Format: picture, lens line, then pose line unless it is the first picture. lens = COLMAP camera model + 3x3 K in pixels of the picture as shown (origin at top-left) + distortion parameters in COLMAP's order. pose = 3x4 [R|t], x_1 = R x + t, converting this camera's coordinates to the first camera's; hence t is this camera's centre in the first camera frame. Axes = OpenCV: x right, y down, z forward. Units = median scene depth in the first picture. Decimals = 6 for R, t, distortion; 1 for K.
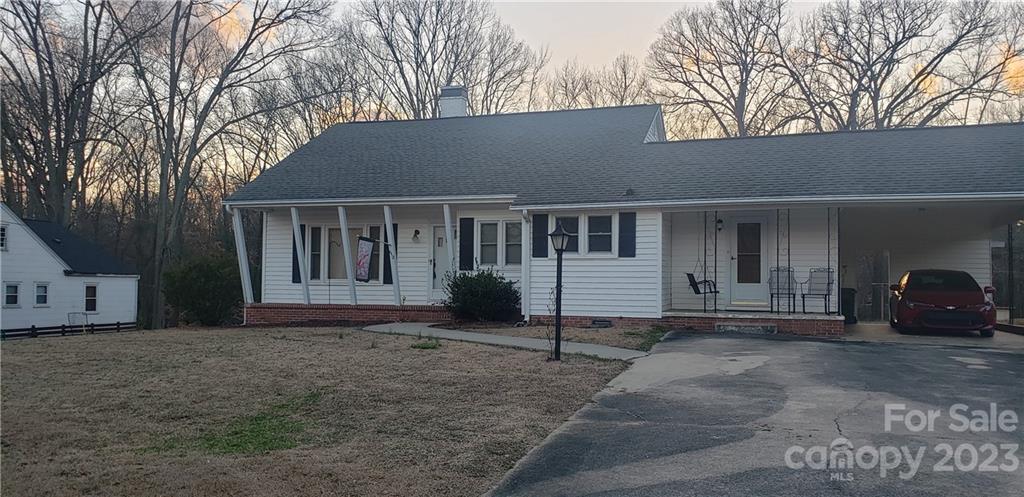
lens RADIAL K [[770.3, 0, 518.8], [0, 770.3, 252.0], [0, 0, 1]] dist [0.052842, -0.005637]
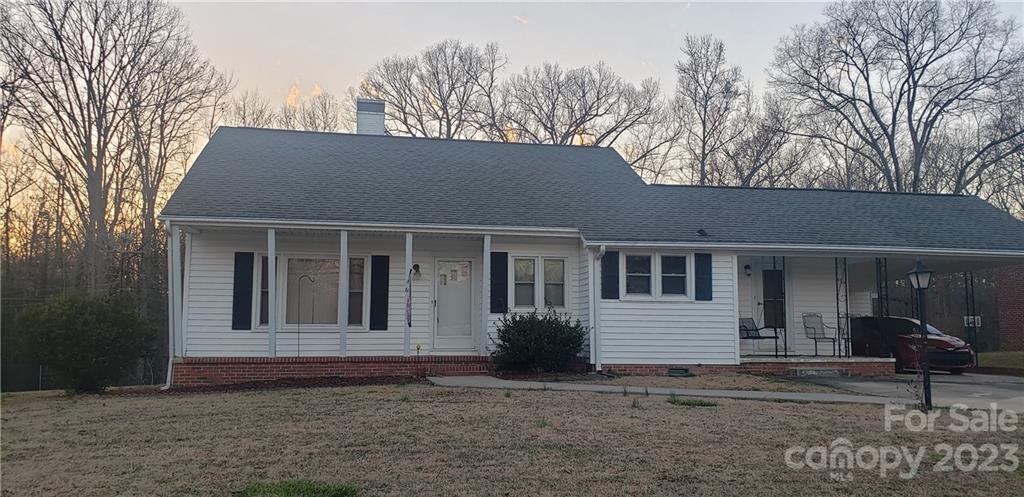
lens RADIAL K [[770.3, 0, 518.8], [0, 770.3, 252.0], [0, 0, 1]] dist [0.052842, -0.005637]
pose [[0.892198, 0.040939, 0.449786, -0.476396], [-0.014777, 0.997996, -0.061526, 0.008785], [-0.451403, 0.048247, 0.891015, 0.244856]]
